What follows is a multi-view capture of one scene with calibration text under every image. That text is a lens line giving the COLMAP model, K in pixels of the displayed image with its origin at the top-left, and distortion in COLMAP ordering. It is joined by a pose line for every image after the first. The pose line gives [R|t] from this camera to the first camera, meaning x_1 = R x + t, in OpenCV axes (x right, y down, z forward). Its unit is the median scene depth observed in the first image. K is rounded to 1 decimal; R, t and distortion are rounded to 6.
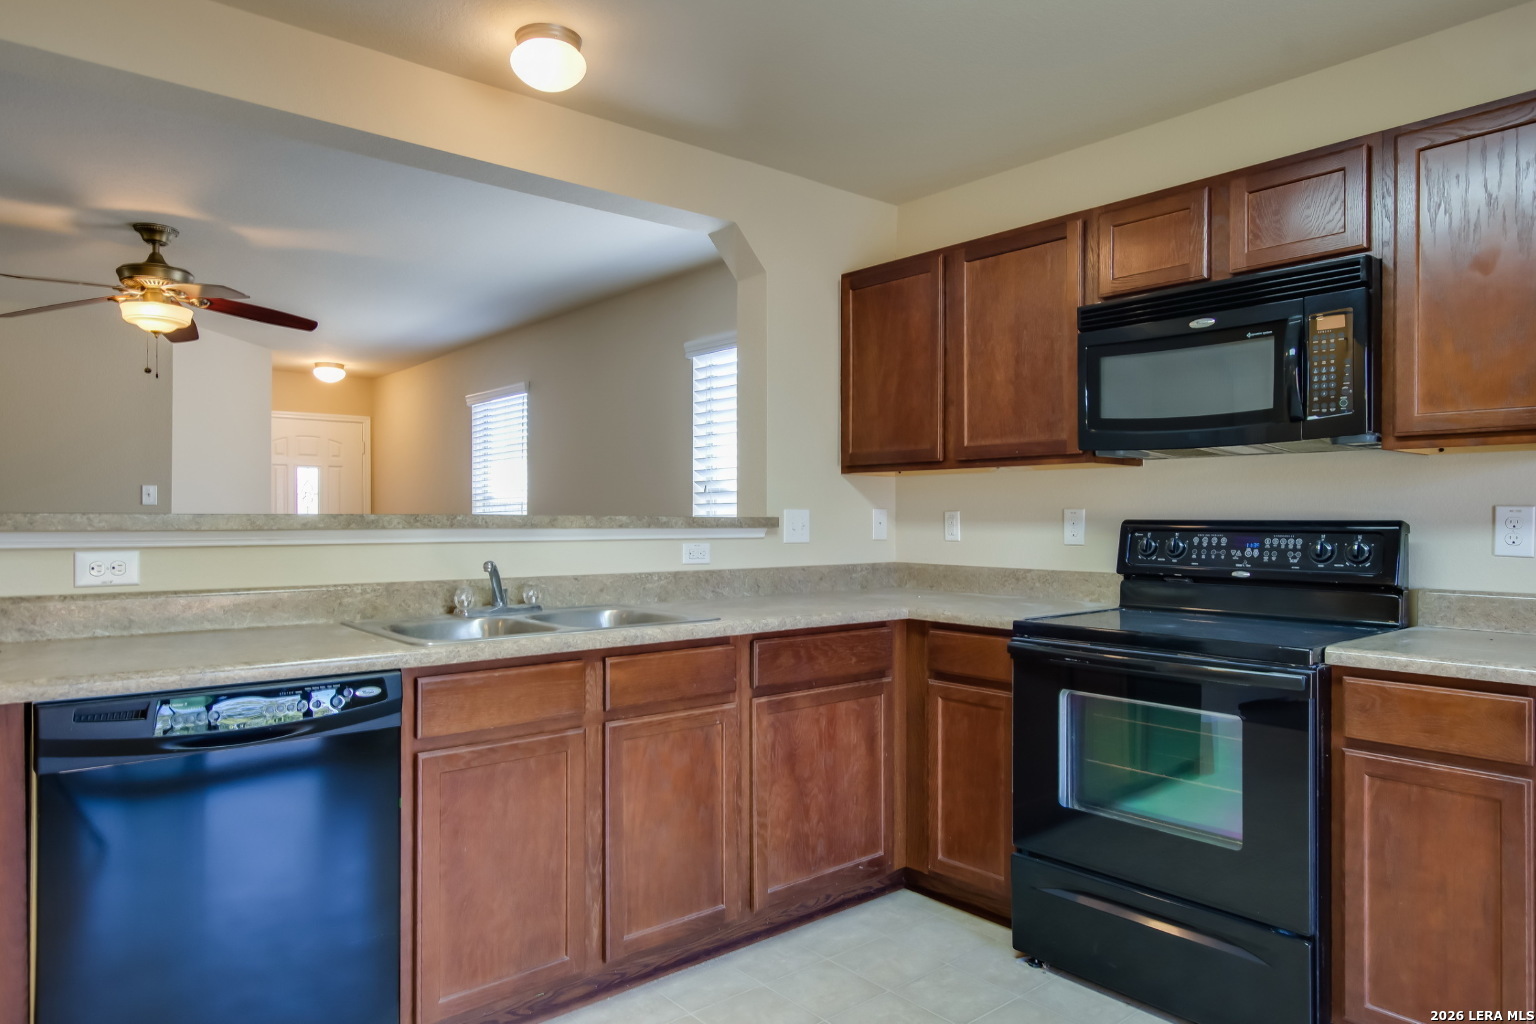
lens RADIAL K [[980.6, 0, 767.1], [0, 980.6, 513.3], [0, 0, 1]] dist [0.001701, -0.001614]
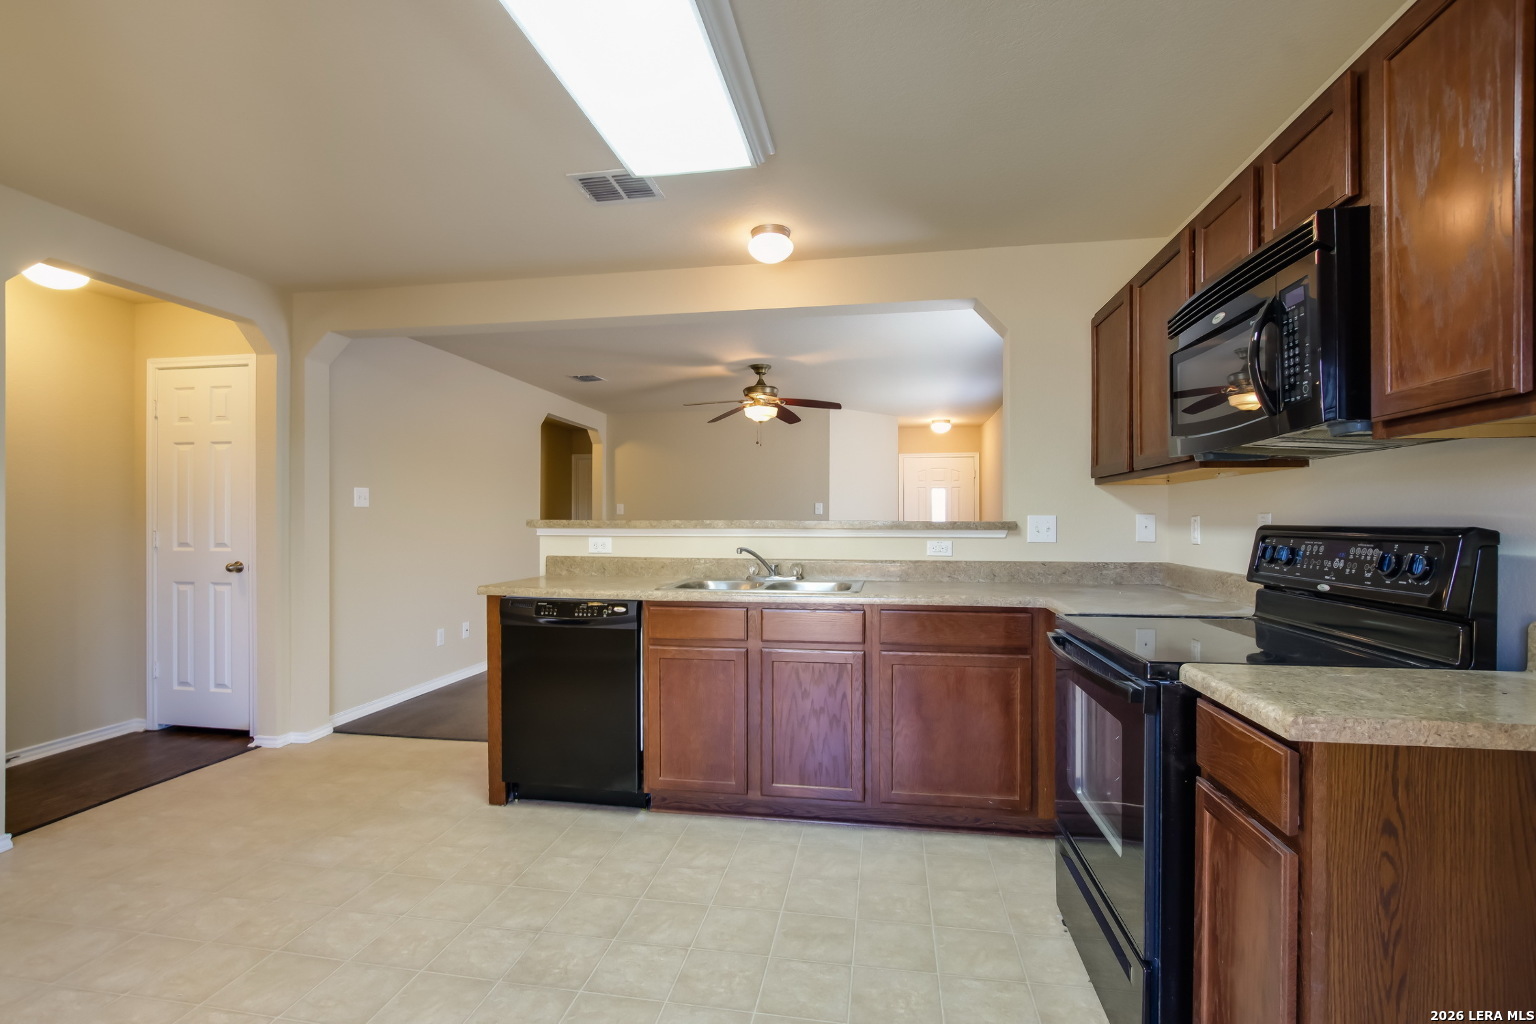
lens RADIAL K [[714.5, 0, 765.5], [0, 714.5, 515.9], [0, 0, 1]] dist [-0.002808, 0.000610]
pose [[0.645728, -0.005342, -0.763549, 0.595319], [0.003519, 0.999986, -0.004020, -0.001156], [0.763560, -0.000091, 0.645737, 0.189836]]
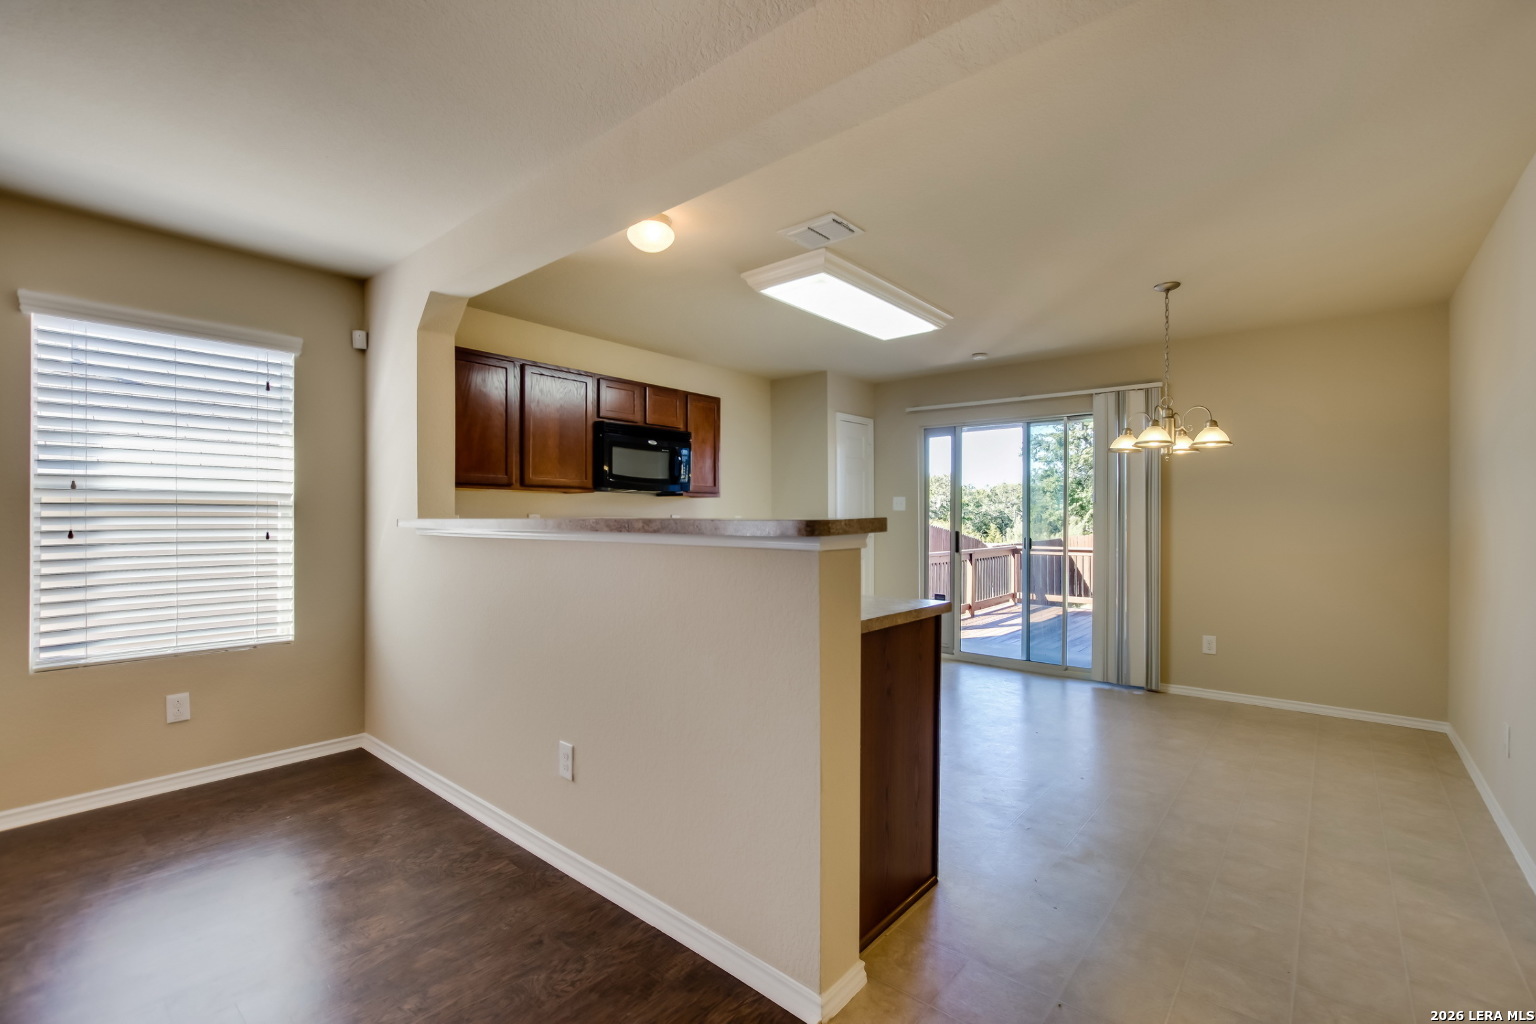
lens RADIAL K [[671.6, 0, 765.6], [0, 671.6, 519.6], [0, 0, 1]] dist [-0.013489, 0.002356]
pose [[-0.163221, -0.003359, 0.986584, -1.151102], [-0.003229, 0.999991, 0.002870, 0.000669], [-0.986584, -0.002717, -0.163231, 0.862736]]
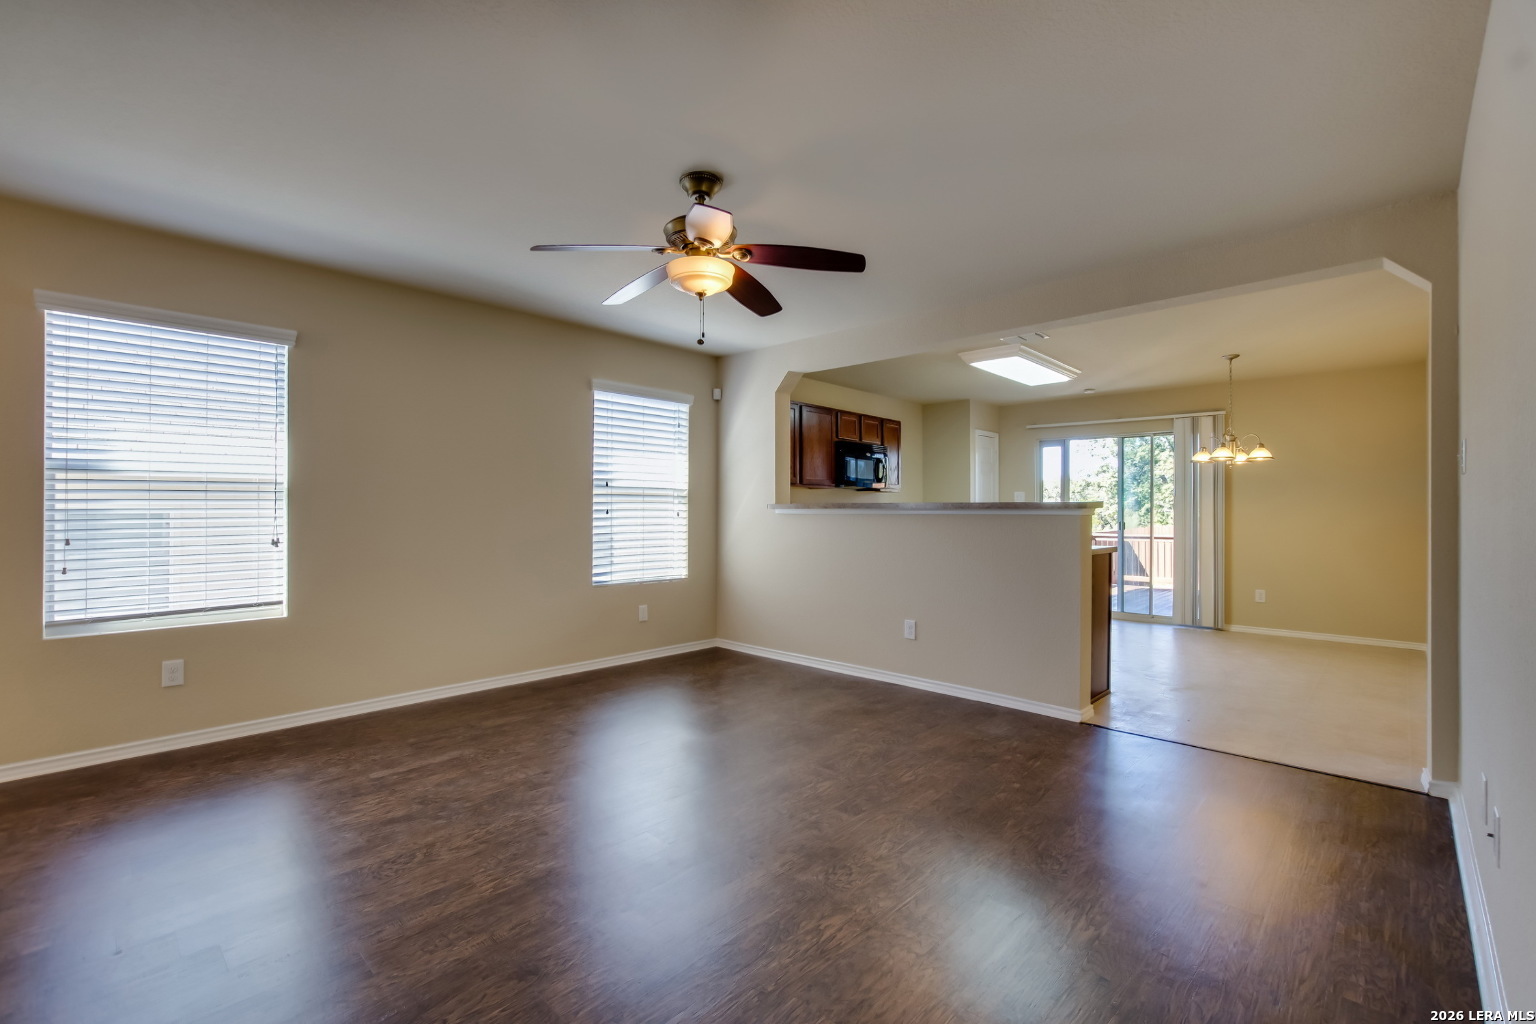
lens RADIAL K [[671.6, 0, 768.7], [0, 671.6, 508.7], [0, 0, 1]] dist [-0.013489, 0.002356]
pose [[-0.109903, 0.004661, 0.993931, -1.786252], [-0.006424, 0.999965, -0.005400, 0.025392], [-0.993922, -0.006978, -0.109869, 1.435088]]
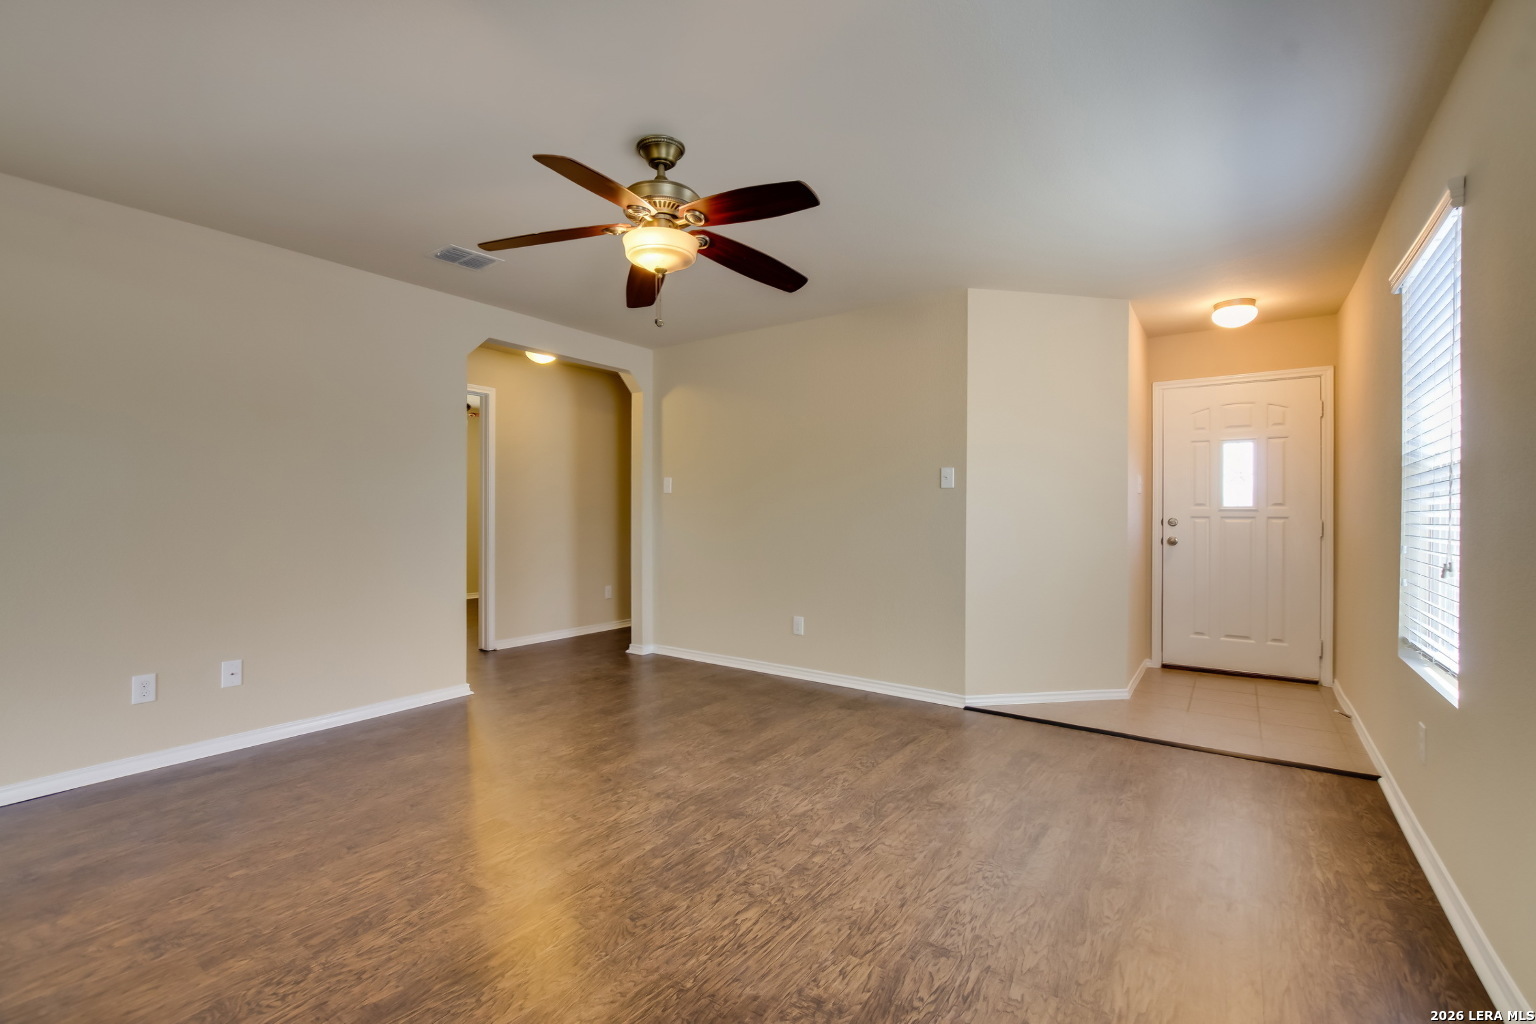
lens RADIAL K [[671.6, 0, 766.5], [0, 671.6, 508.2], [0, 0, 1]] dist [-0.013489, 0.002356]
pose [[0.246069, -0.000912, -0.969252, -0.077357], [0.002399, 0.999997, -0.000332, 0.022054], [0.969249, -0.002244, 0.246071, 1.354463]]
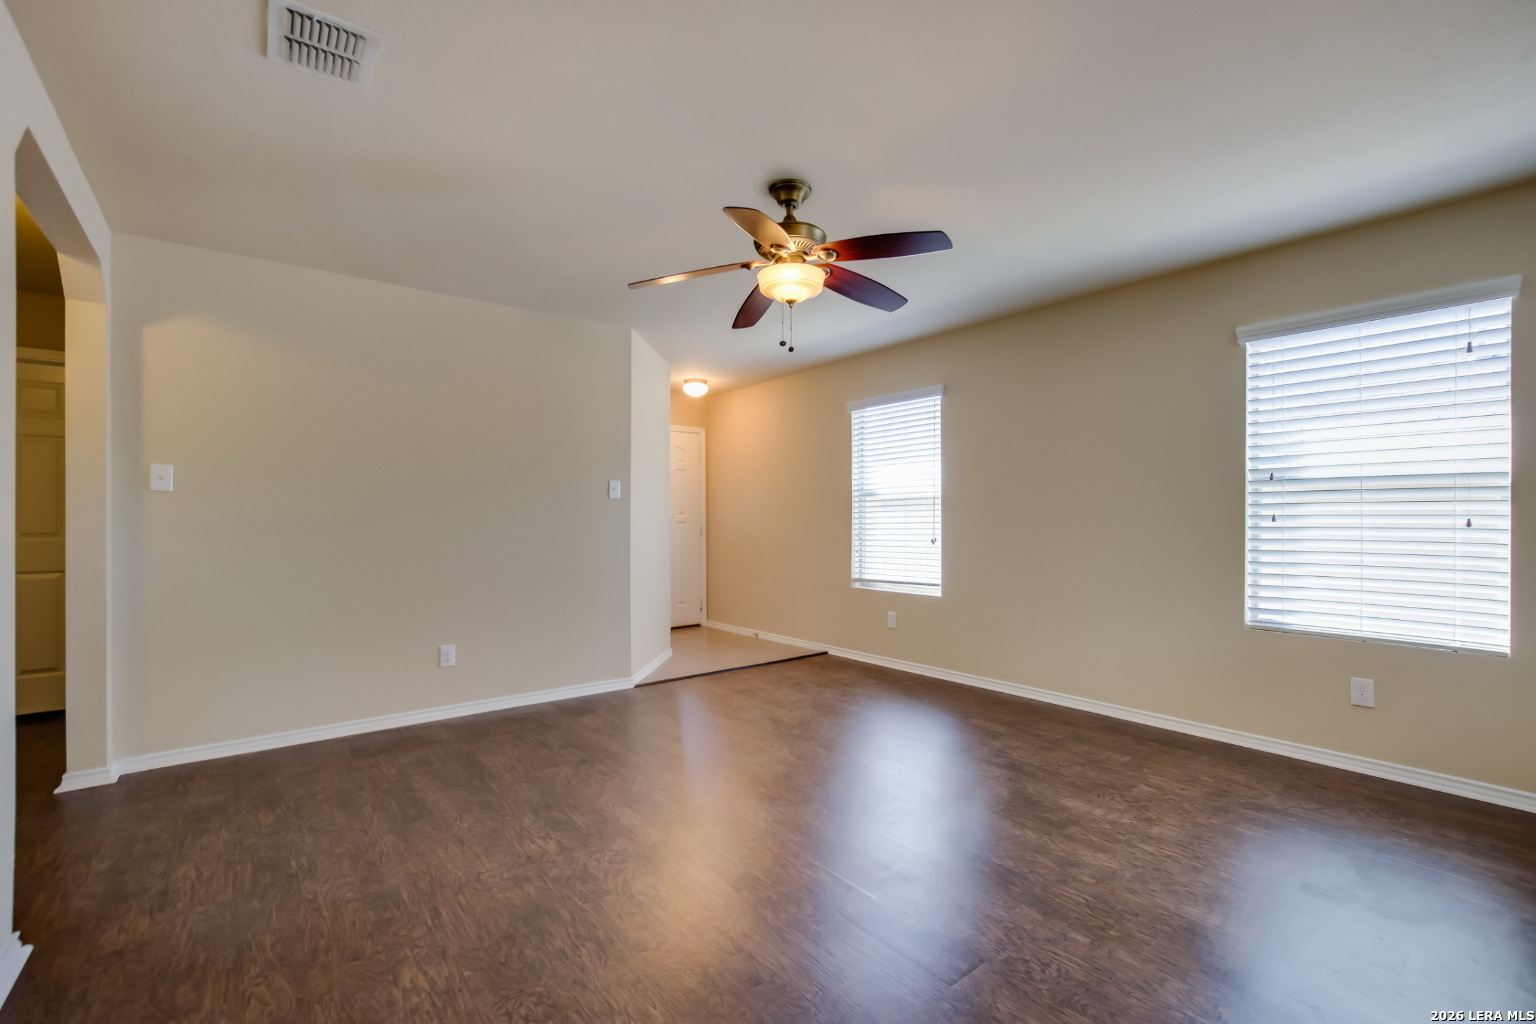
lens RADIAL K [[671.6, 0, 759.2], [0, 671.6, 514.8], [0, 0, 1]] dist [-0.013489, 0.002356]
pose [[0.999328, -0.001490, -0.036633, -0.900327], [0.001517, 0.999999, 0.000712, 0.018714], [0.036632, -0.000767, 0.999329, 0.534699]]
